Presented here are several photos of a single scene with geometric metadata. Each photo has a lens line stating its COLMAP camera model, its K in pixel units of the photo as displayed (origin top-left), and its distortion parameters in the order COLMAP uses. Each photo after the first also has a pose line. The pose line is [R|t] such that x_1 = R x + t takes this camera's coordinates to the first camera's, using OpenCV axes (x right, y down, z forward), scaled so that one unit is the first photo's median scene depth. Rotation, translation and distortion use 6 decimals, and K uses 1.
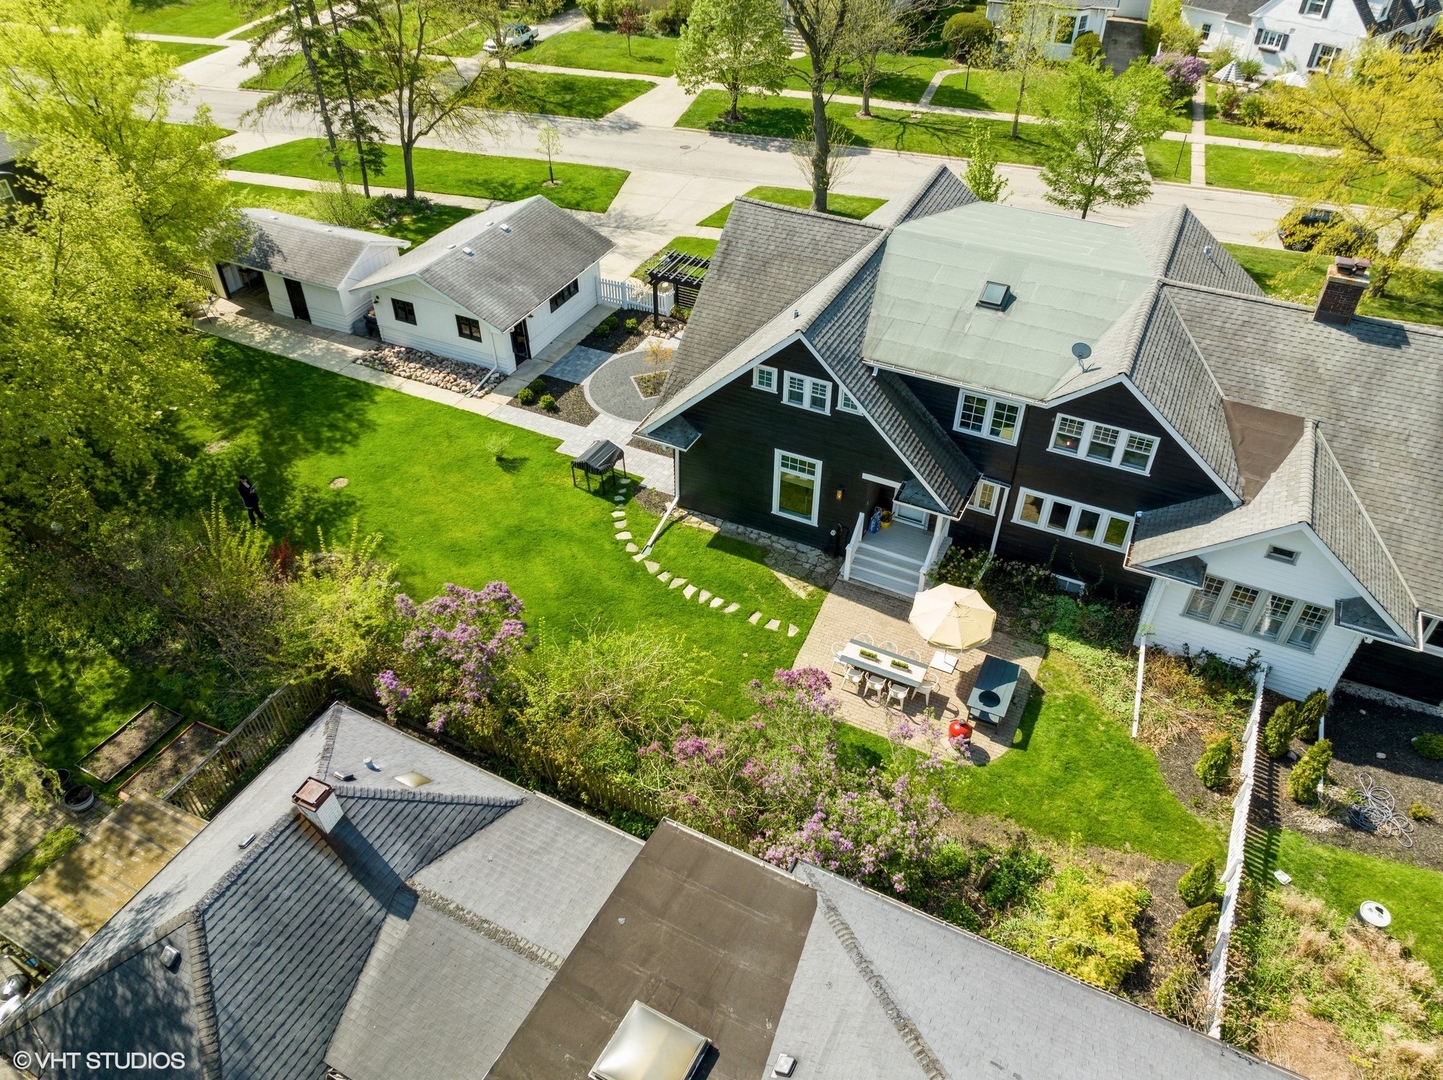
lens RADIAL K [[1007.6, 0, 722.4], [0, 1007.6, 539.8], [0, 0, 1]] dist [-0.043692, 0.004264]
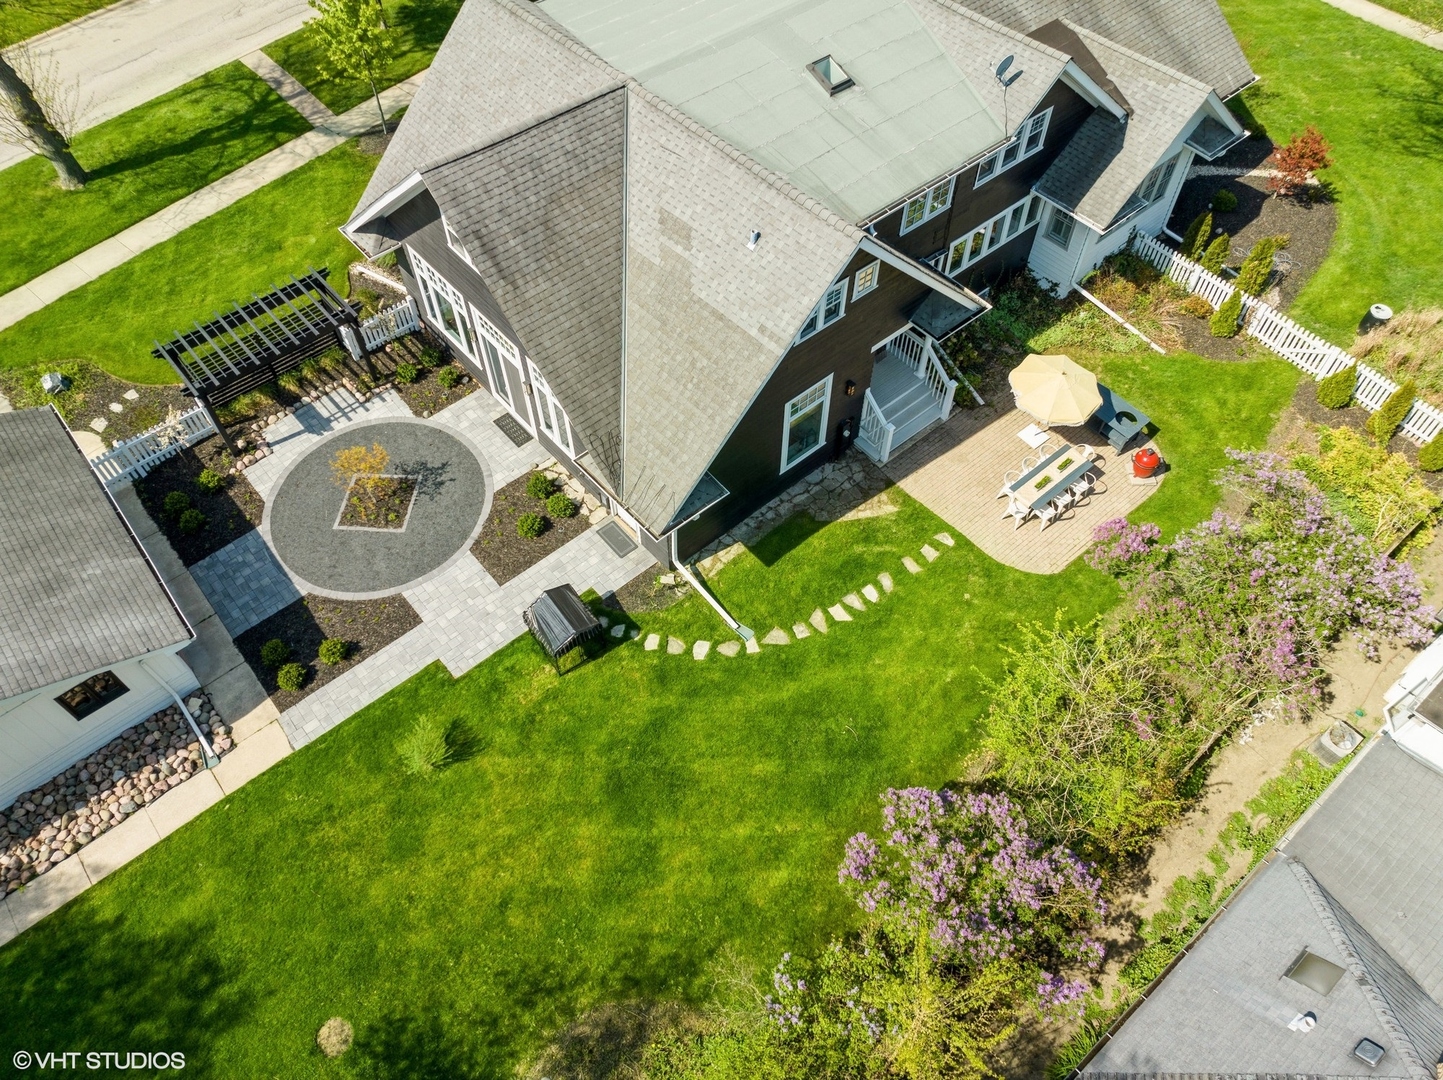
lens RADIAL K [[1007.6, 0, 716.4], [0, 1007.6, 543.9], [0, 0, 1]] dist [-0.043692, 0.004264]
pose [[0.399743, -0.753297, 0.522254, -0.405356], [0.598219, 0.646090, 0.474028, -0.379449], [-0.694506, 0.122933, 0.708906, 0.481164]]
